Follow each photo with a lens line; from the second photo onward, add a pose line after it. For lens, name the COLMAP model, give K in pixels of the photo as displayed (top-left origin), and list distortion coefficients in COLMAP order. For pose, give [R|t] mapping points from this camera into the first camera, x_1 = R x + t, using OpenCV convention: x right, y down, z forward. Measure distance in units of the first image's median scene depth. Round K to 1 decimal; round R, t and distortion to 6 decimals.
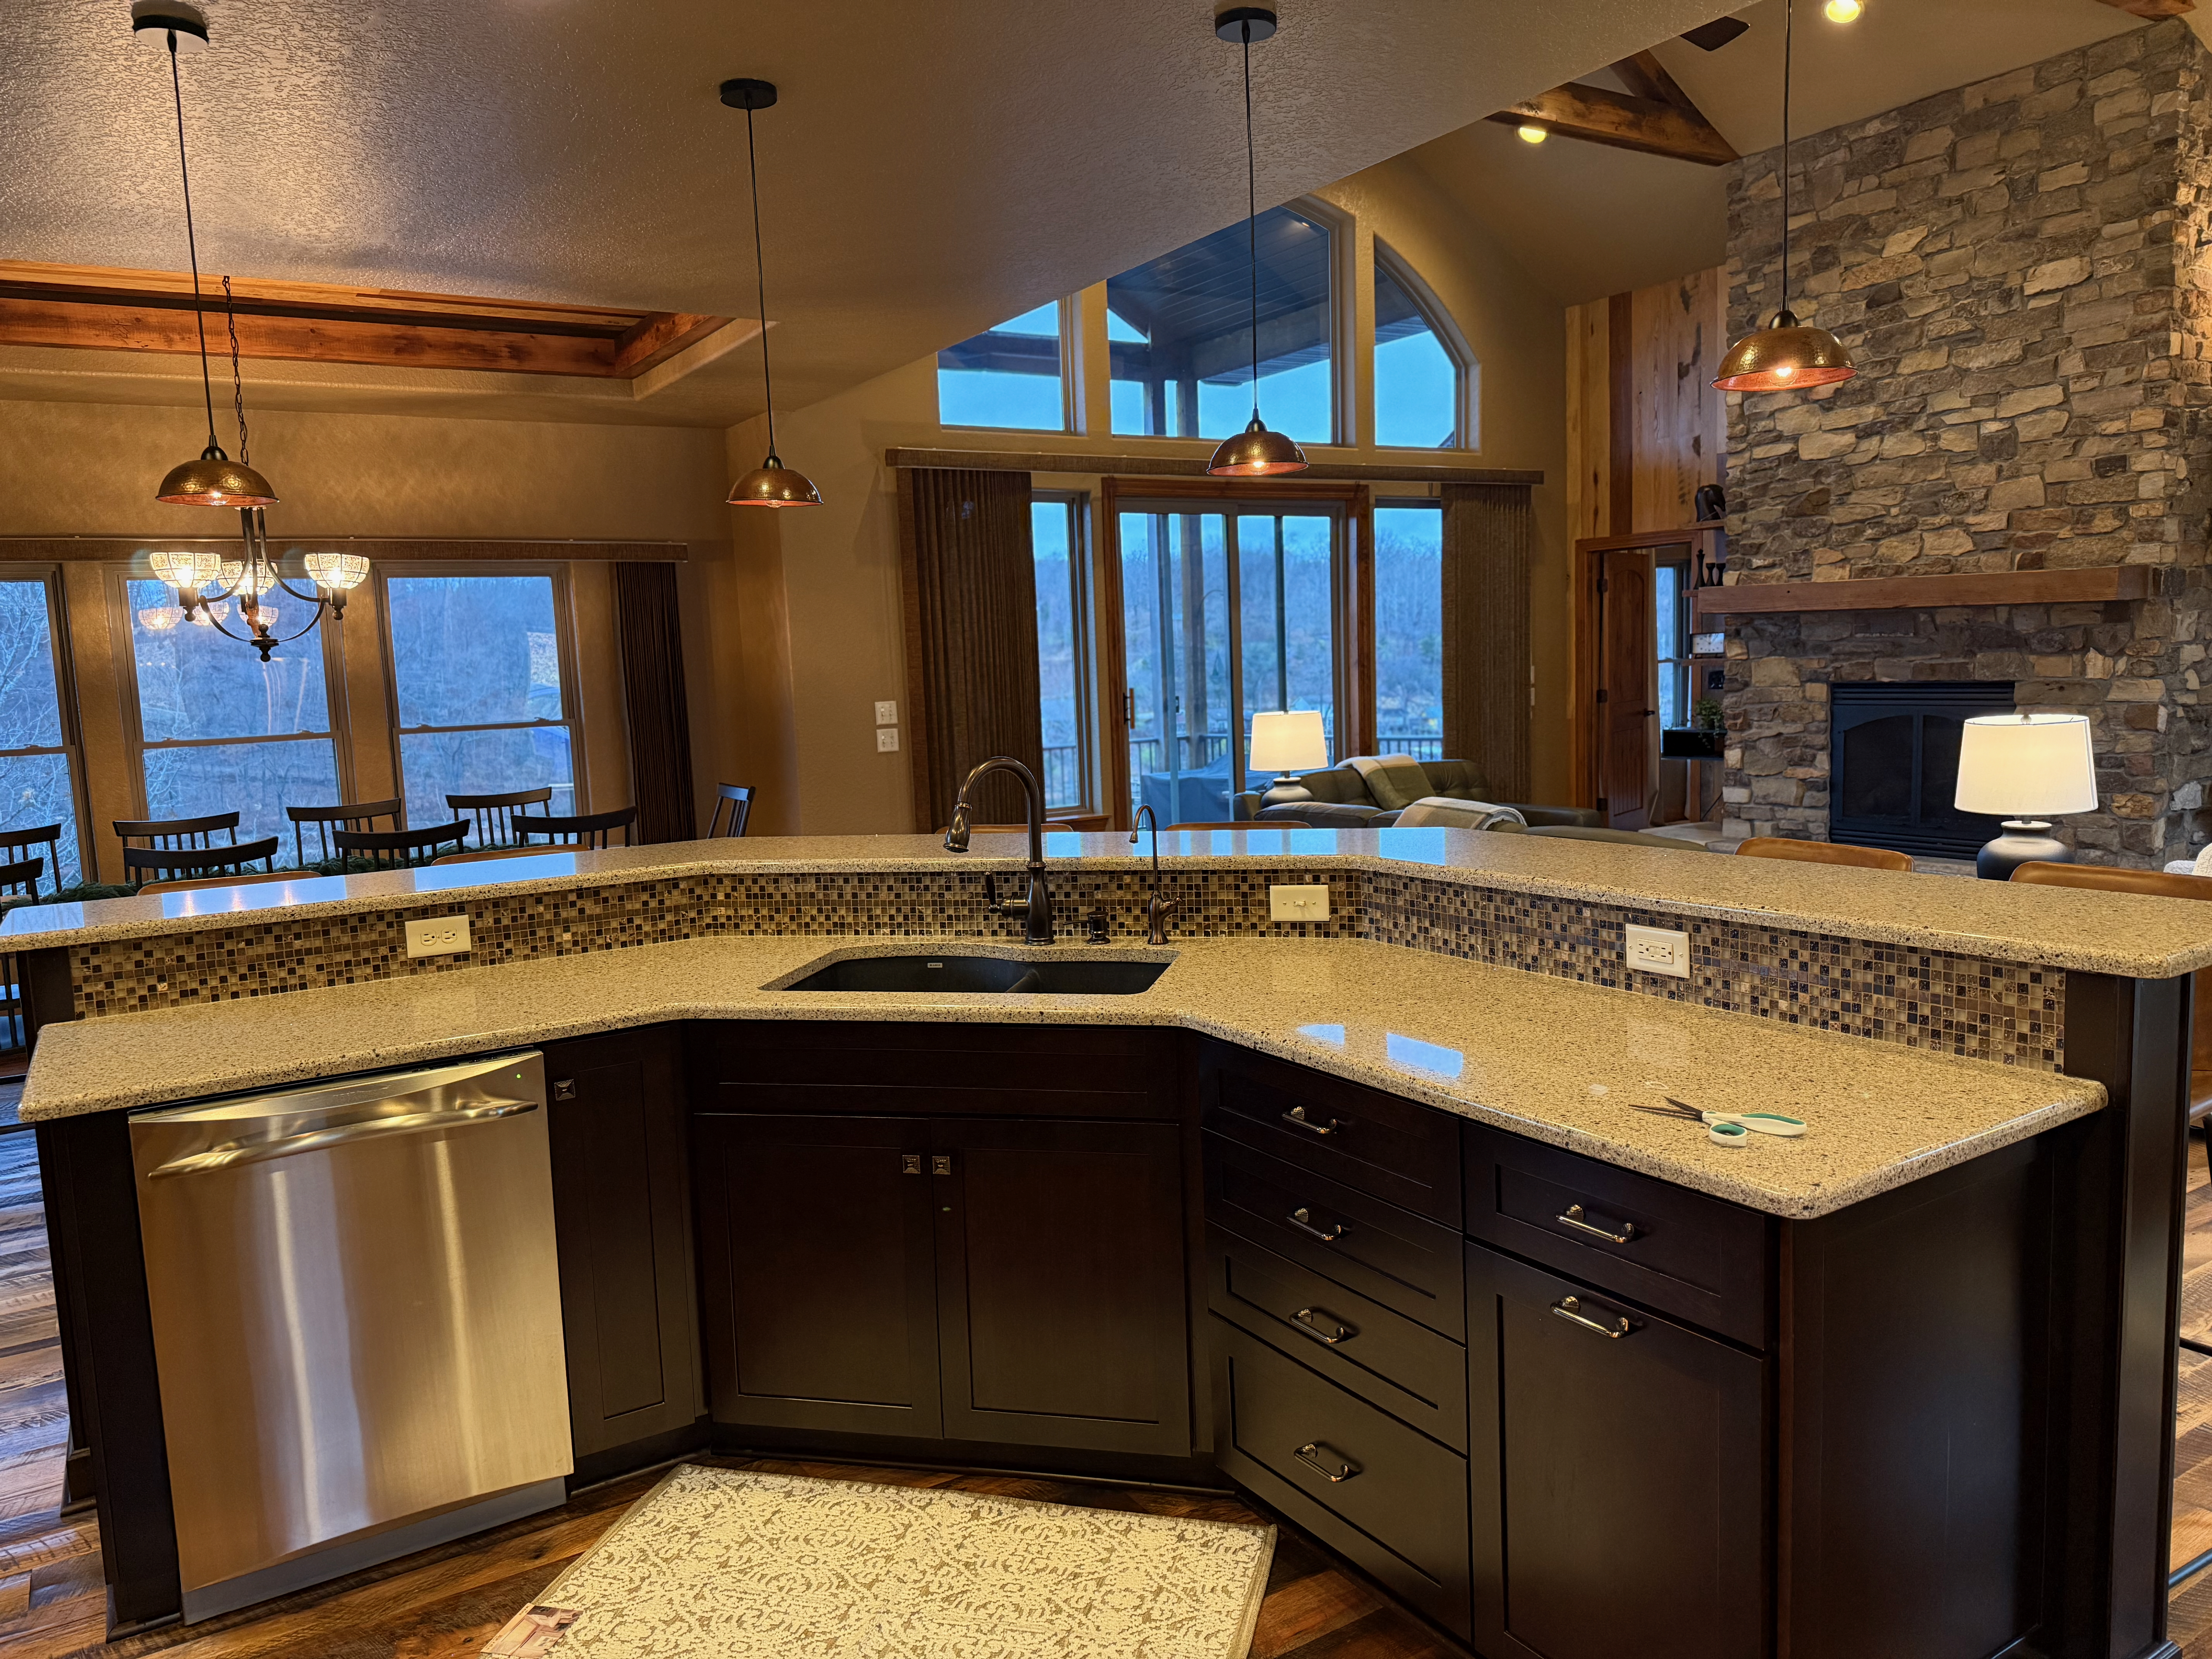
lens RADIAL K [[1570.5, 0, 1106.0], [0, 1570.5, 829.5], [0, 0, 1]] dist [0.001802, 0.001377]
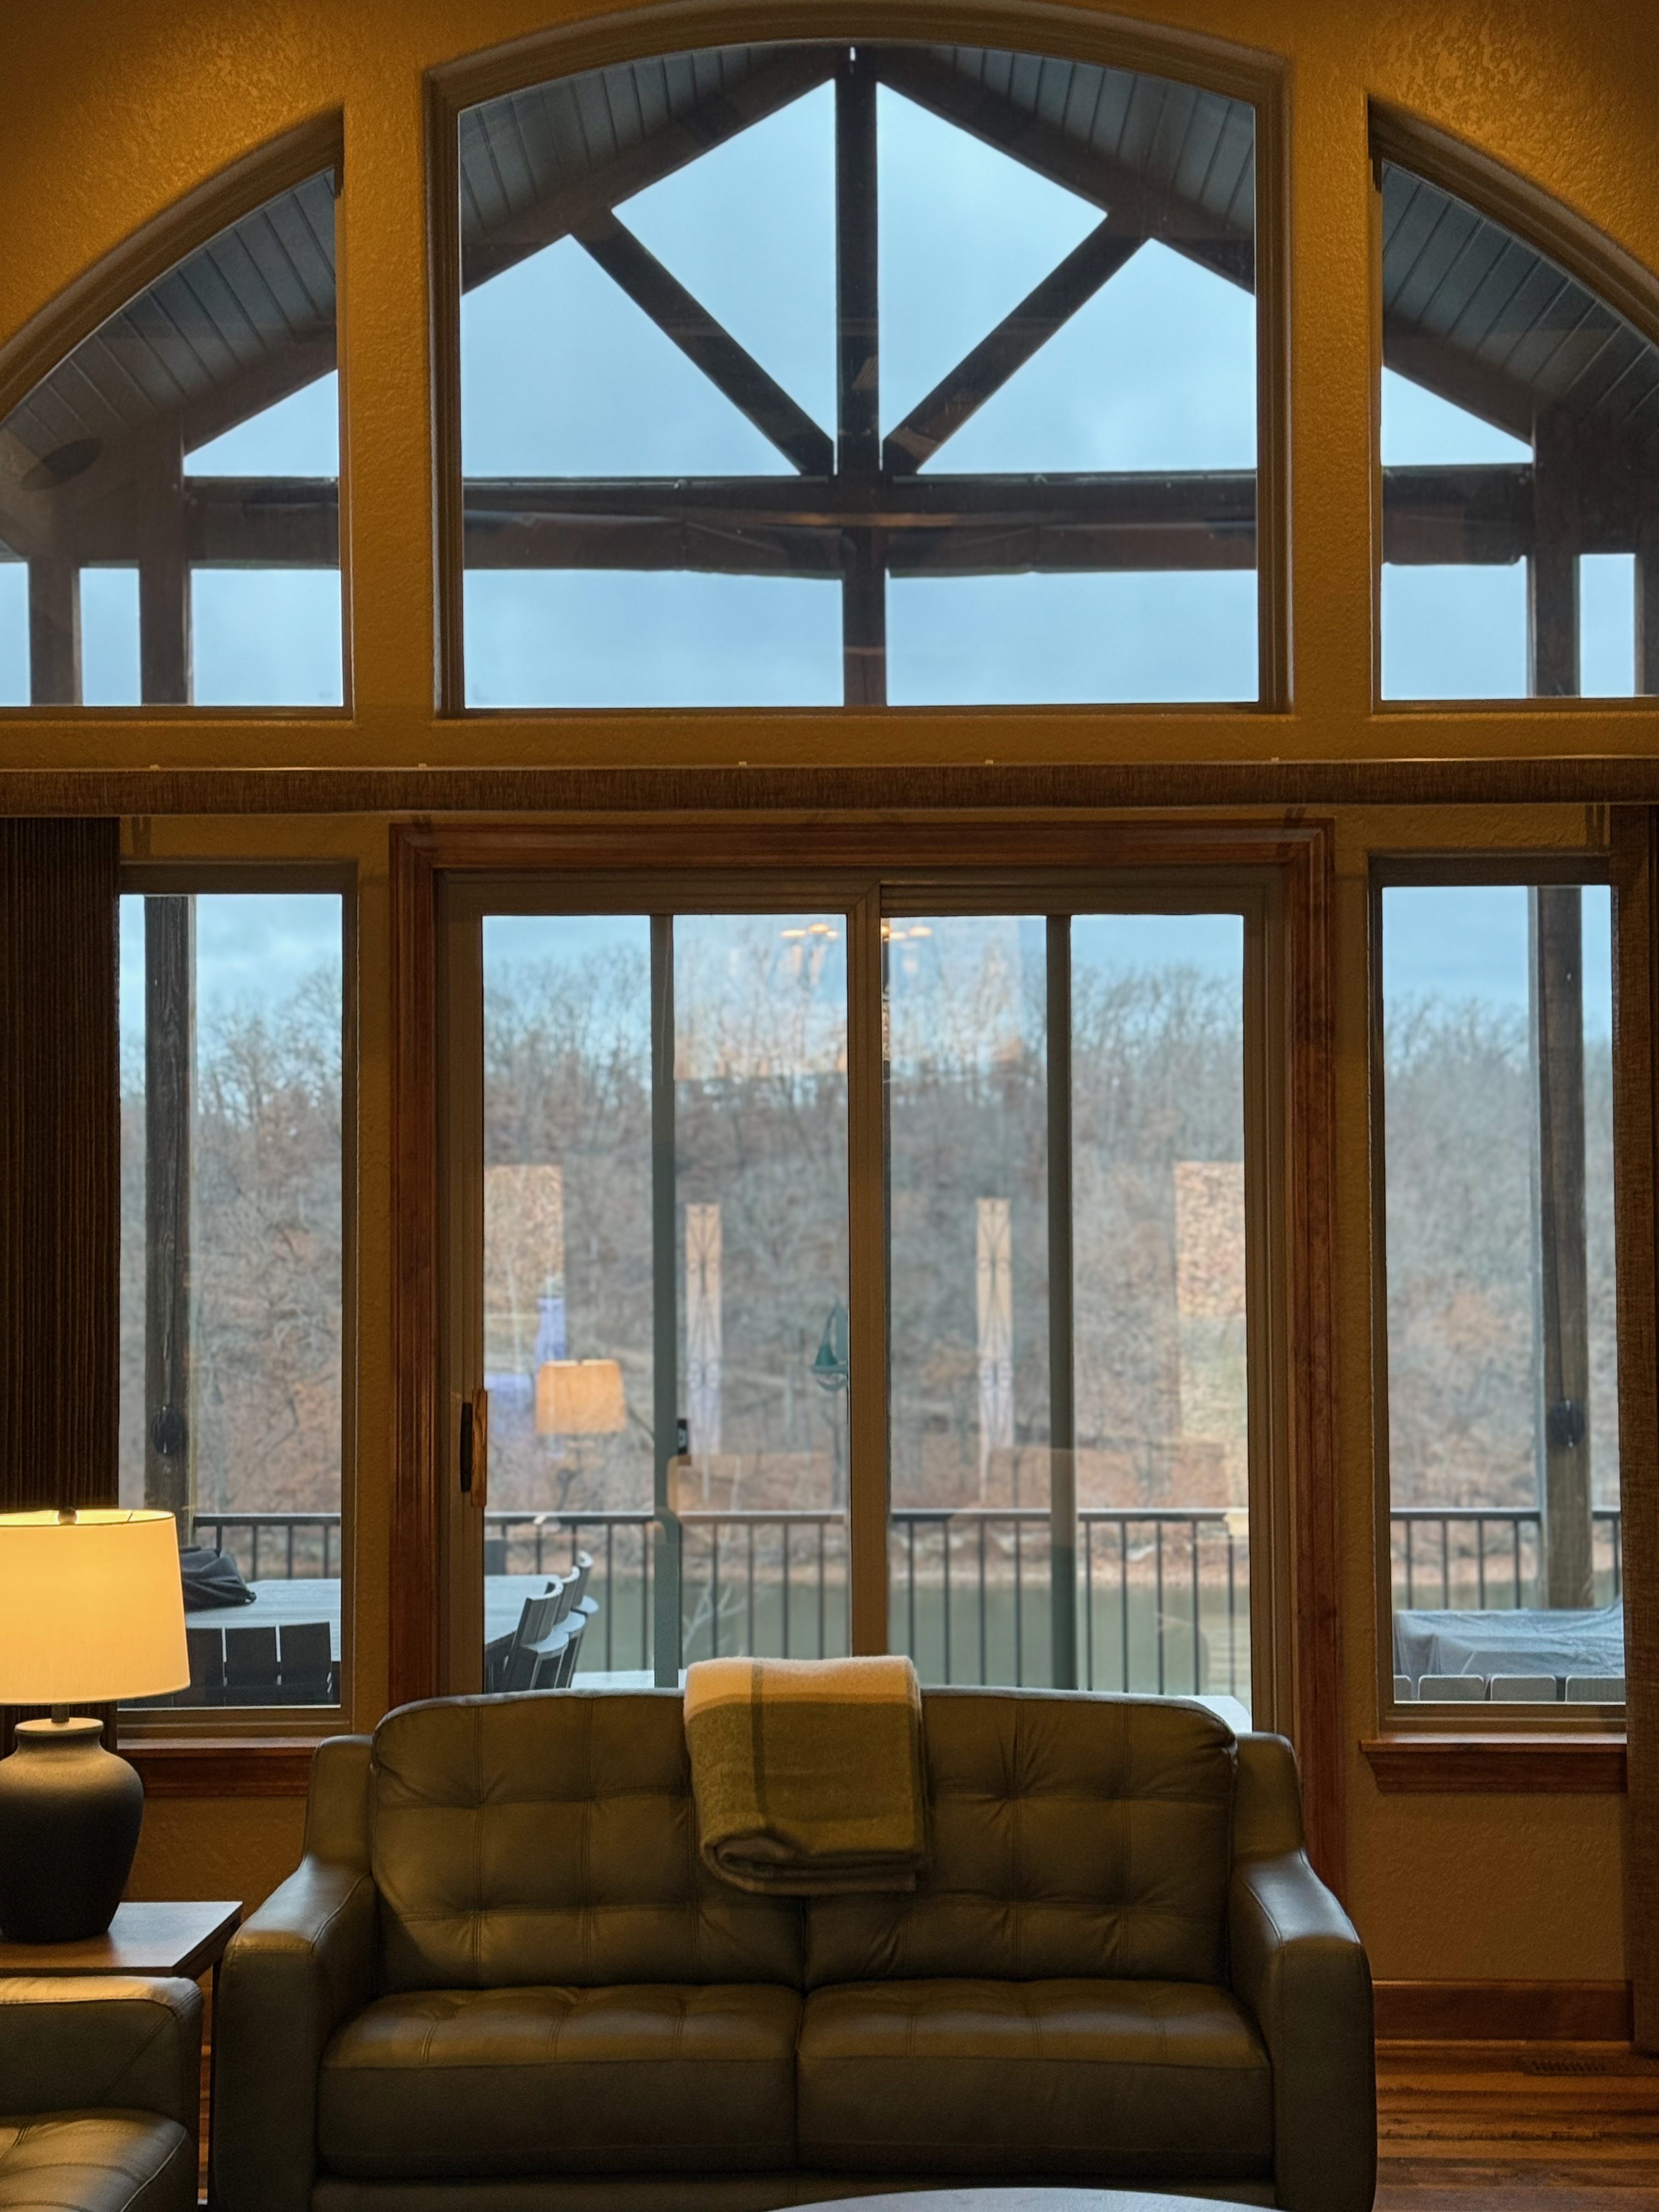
lens RADIAL K [[3456.4, 0, 829.5], [0, 3456.4, 1106.0], [0, 0, 1]] dist [-0.186019, -0.073164]
pose [[0.829252, 0.014782, -0.558679, 0.472697], [-0.092391, 0.989521, -0.110956, -0.071761], [0.551185, 0.143628, 0.821928, 0.362446]]
